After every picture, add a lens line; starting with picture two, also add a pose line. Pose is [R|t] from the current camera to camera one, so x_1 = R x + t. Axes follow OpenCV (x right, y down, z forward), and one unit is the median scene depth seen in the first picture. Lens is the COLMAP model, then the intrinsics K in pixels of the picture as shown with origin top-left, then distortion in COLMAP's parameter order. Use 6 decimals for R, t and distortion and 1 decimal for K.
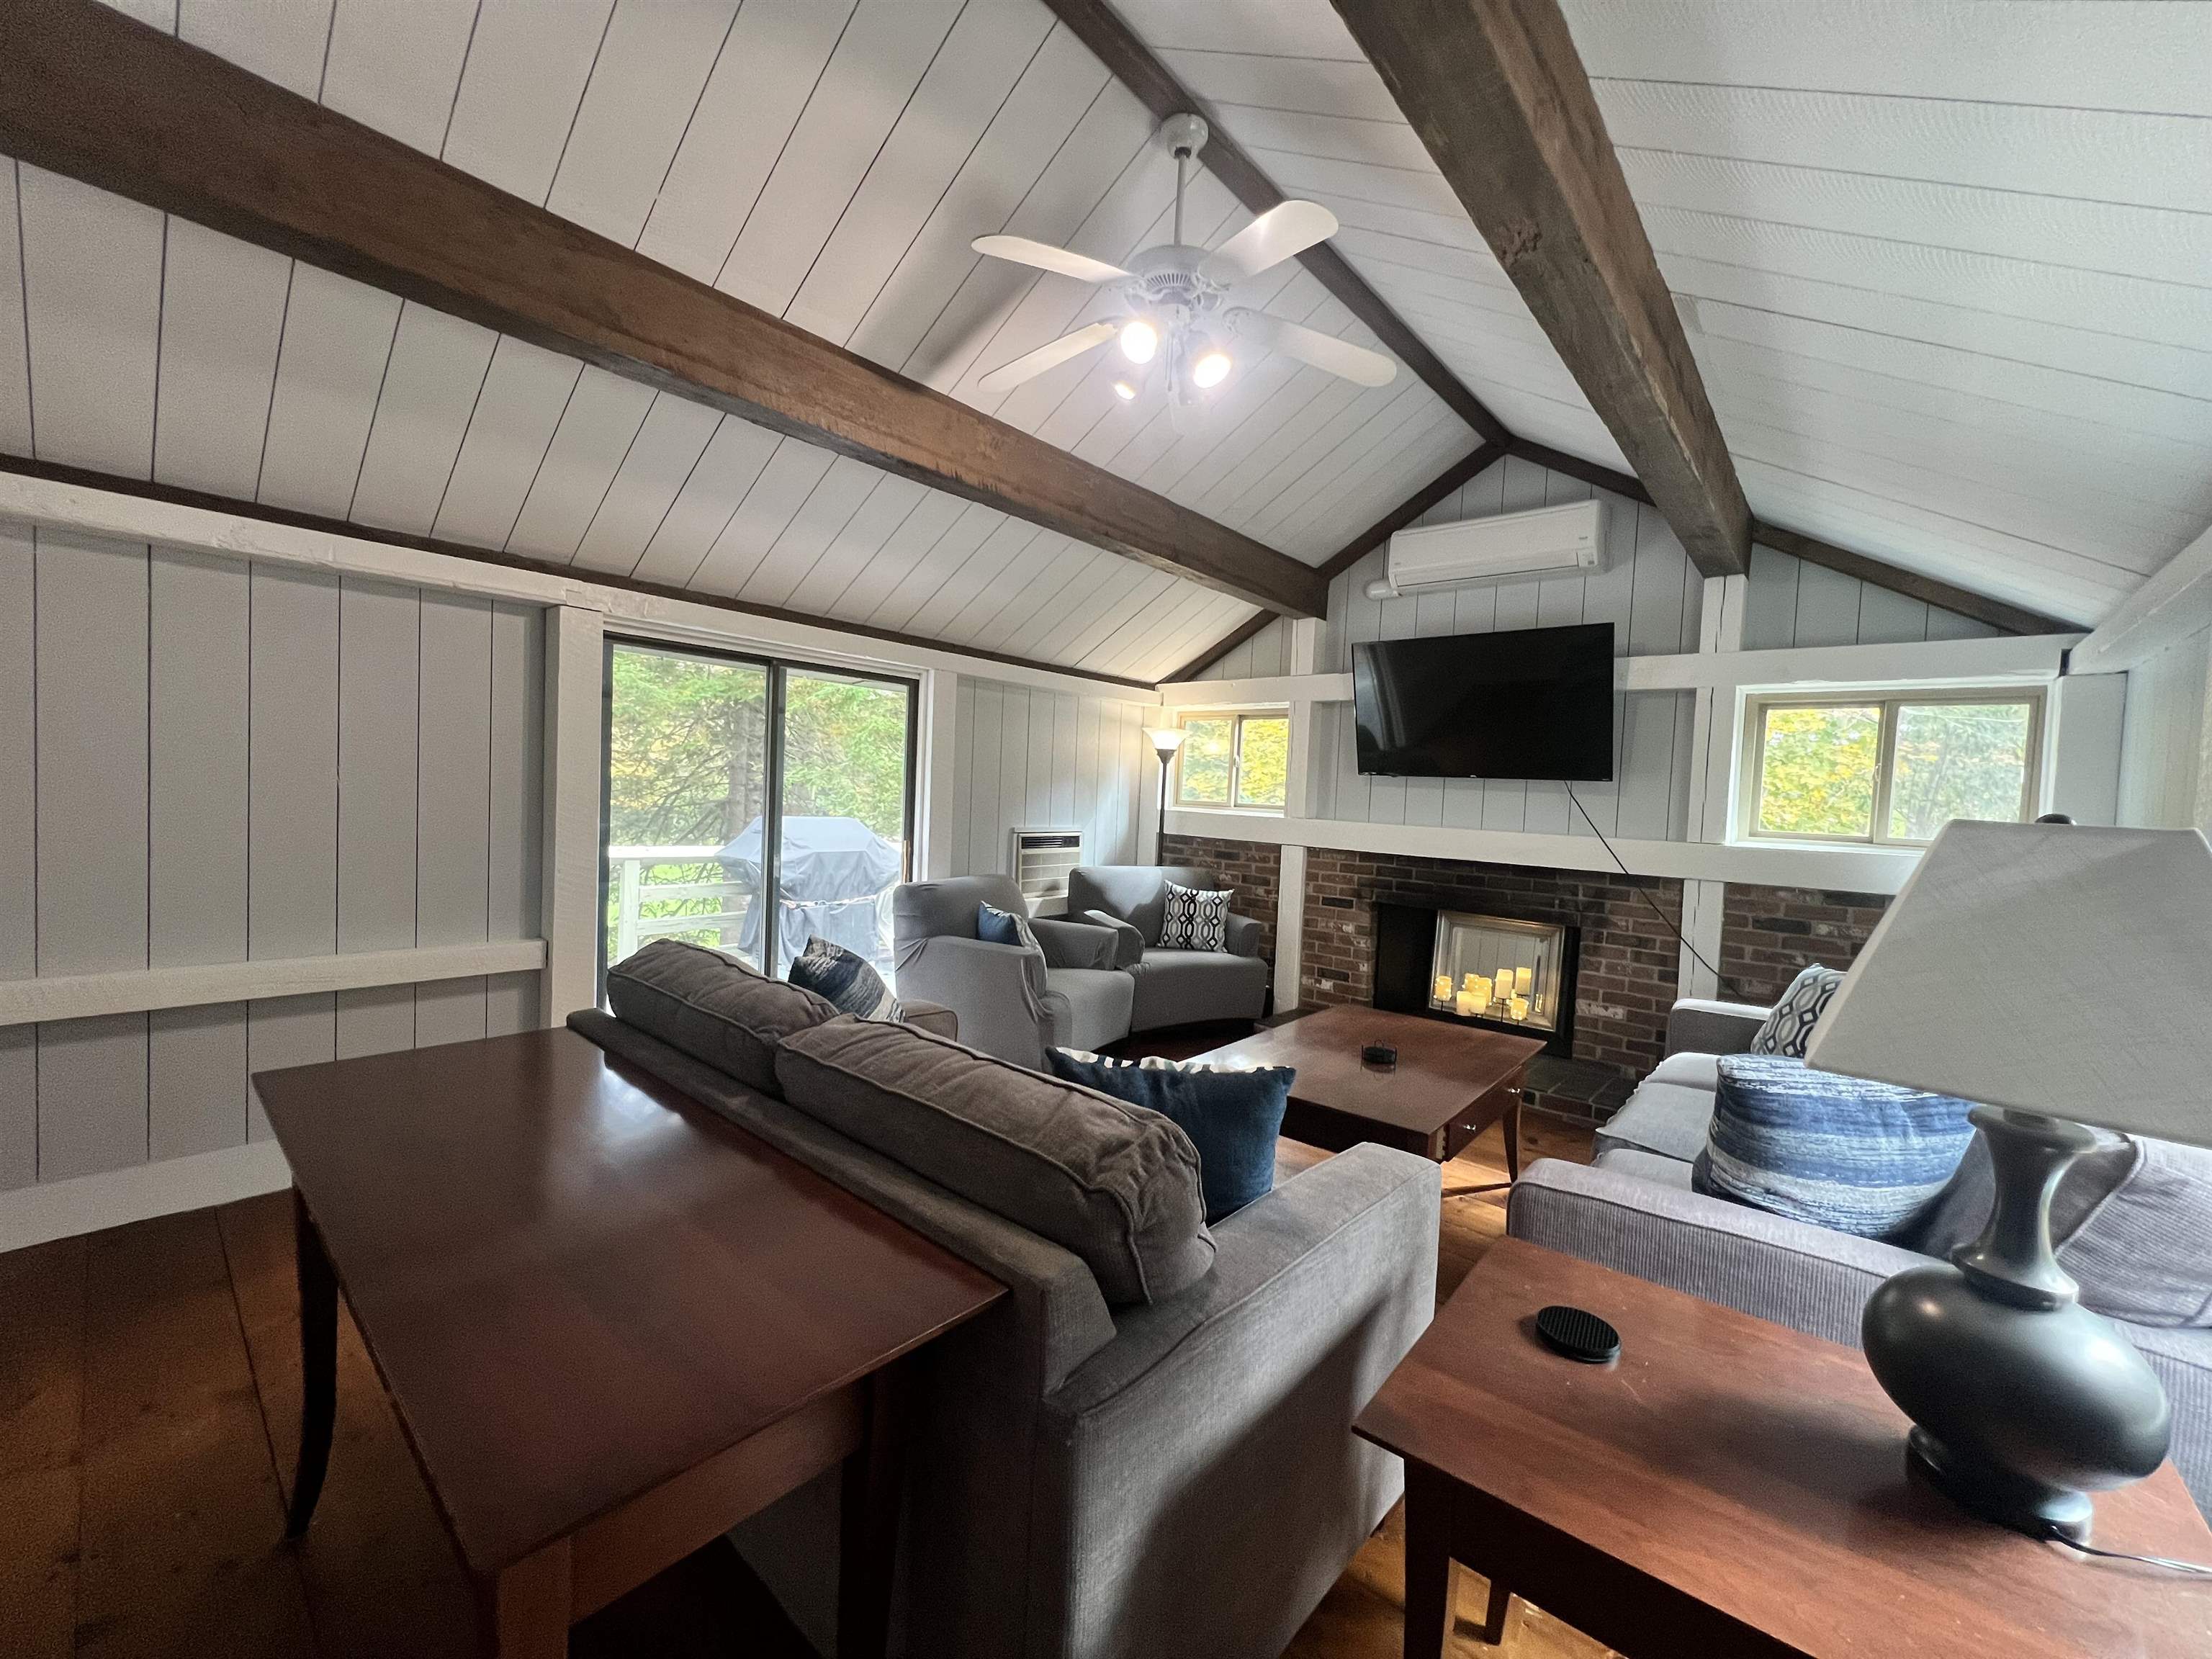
lens RADIAL K [[883.2, 0, 1104.6], [0, 883.2, 828.9], [0, 0, 1]] dist [-0.000452, 0.000114]
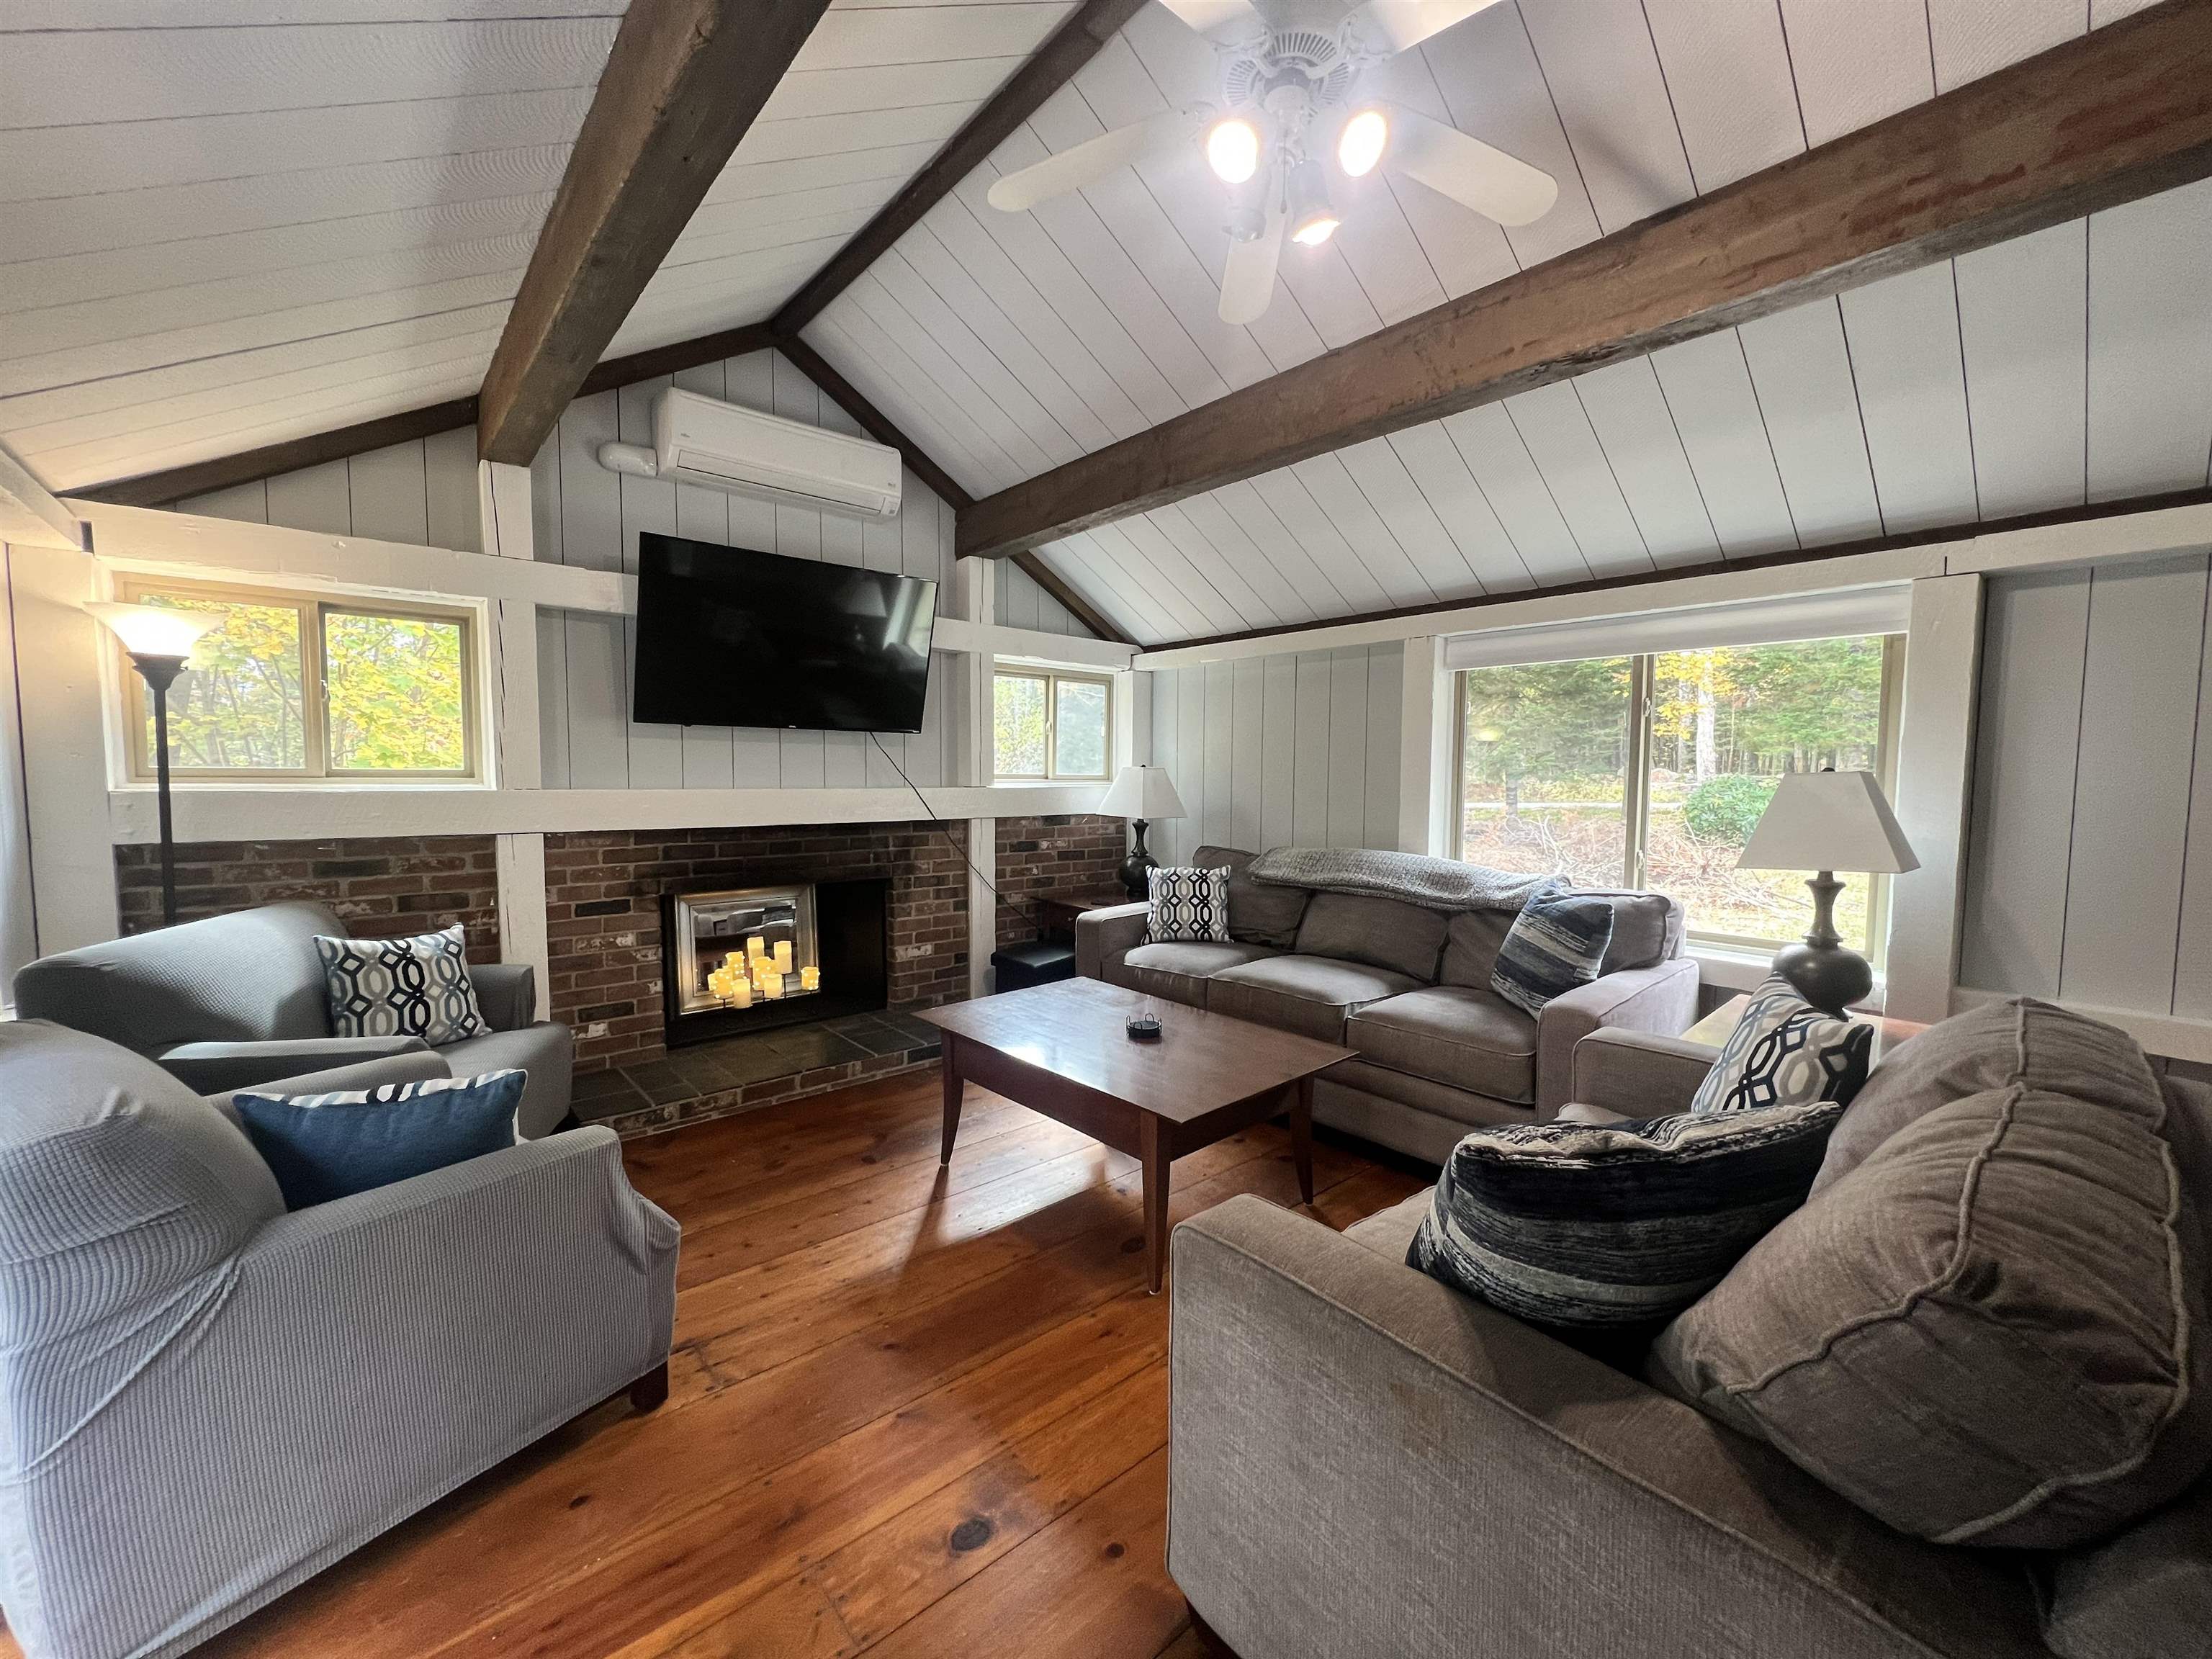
lens RADIAL K [[883.2, 0, 1105.3], [0, 883.2, 830.3], [0, 0, 1]] dist [-0.000452, 0.000114]
pose [[0.136822, -0.117159, 0.983643, -0.392852], [0.035210, 0.992929, 0.113368, -0.045608], [-0.989970, 0.019123, 0.139979, 0.573716]]
